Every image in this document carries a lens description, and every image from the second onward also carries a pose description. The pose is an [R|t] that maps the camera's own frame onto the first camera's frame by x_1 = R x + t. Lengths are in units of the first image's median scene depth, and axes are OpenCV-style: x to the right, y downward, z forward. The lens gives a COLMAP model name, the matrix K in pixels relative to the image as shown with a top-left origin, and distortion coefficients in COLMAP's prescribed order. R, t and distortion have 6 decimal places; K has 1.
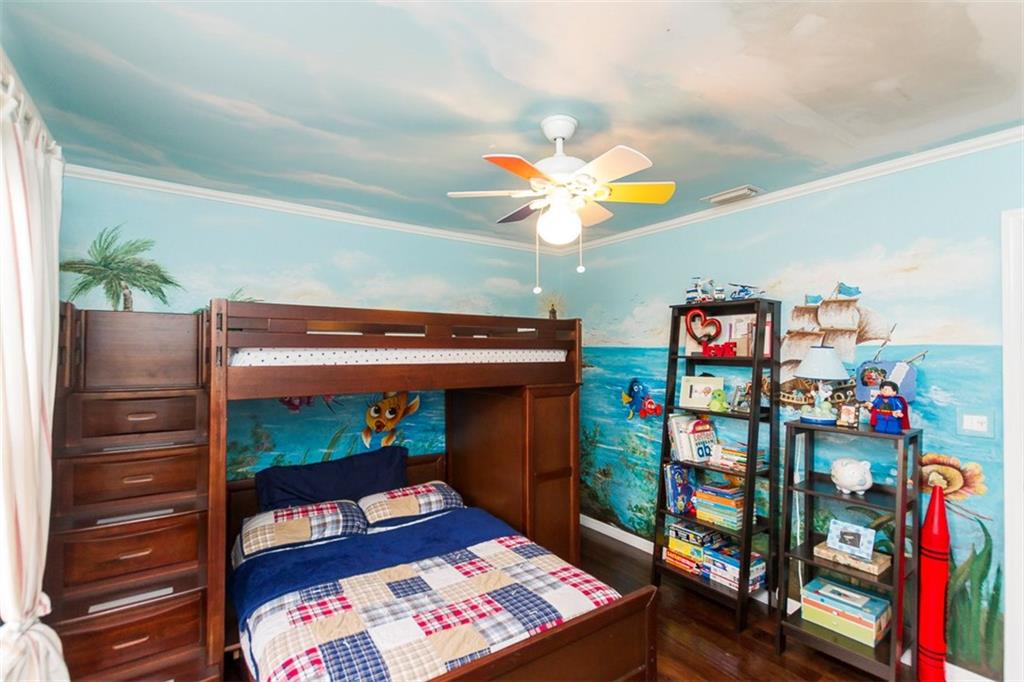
lens RADIAL K [[472.5, 0, 514.1], [0, 472.5, 346.8], [0, 0, 1]] dist [0.007958, -0.001881]
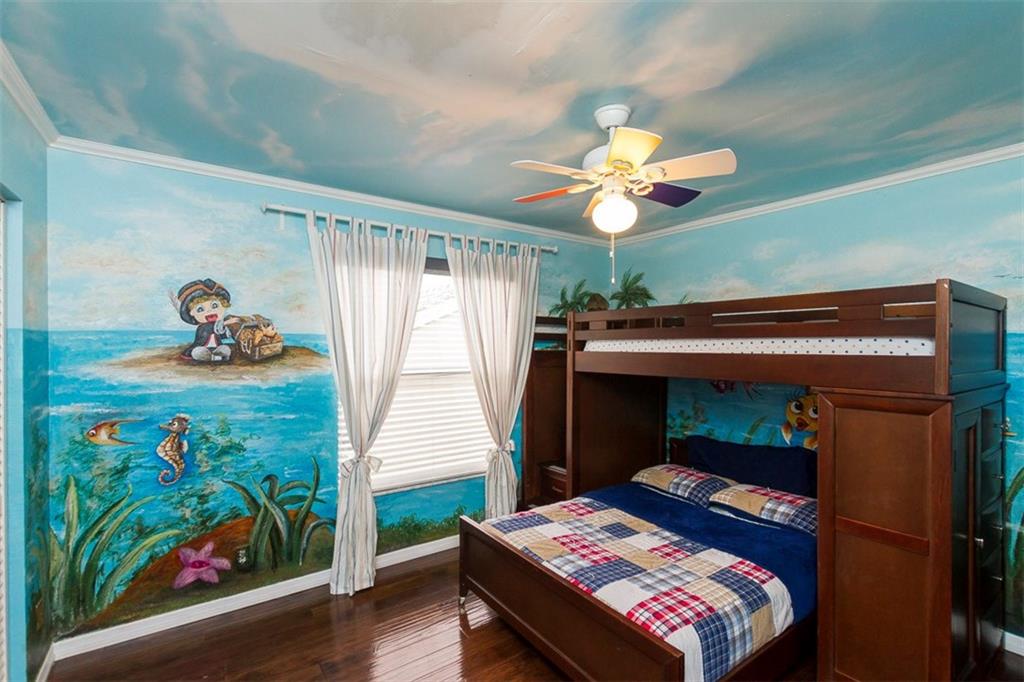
lens RADIAL K [[472.5, 0, 514.6], [0, 472.5, 346.9], [0, 0, 1]] dist [0.007958, -0.001881]
pose [[-0.010243, 0.001762, -0.999946, 0.812020], [0.011382, 0.999934, 0.001645, 0.014711], [0.999883, -0.011365, -0.010262, 0.587737]]
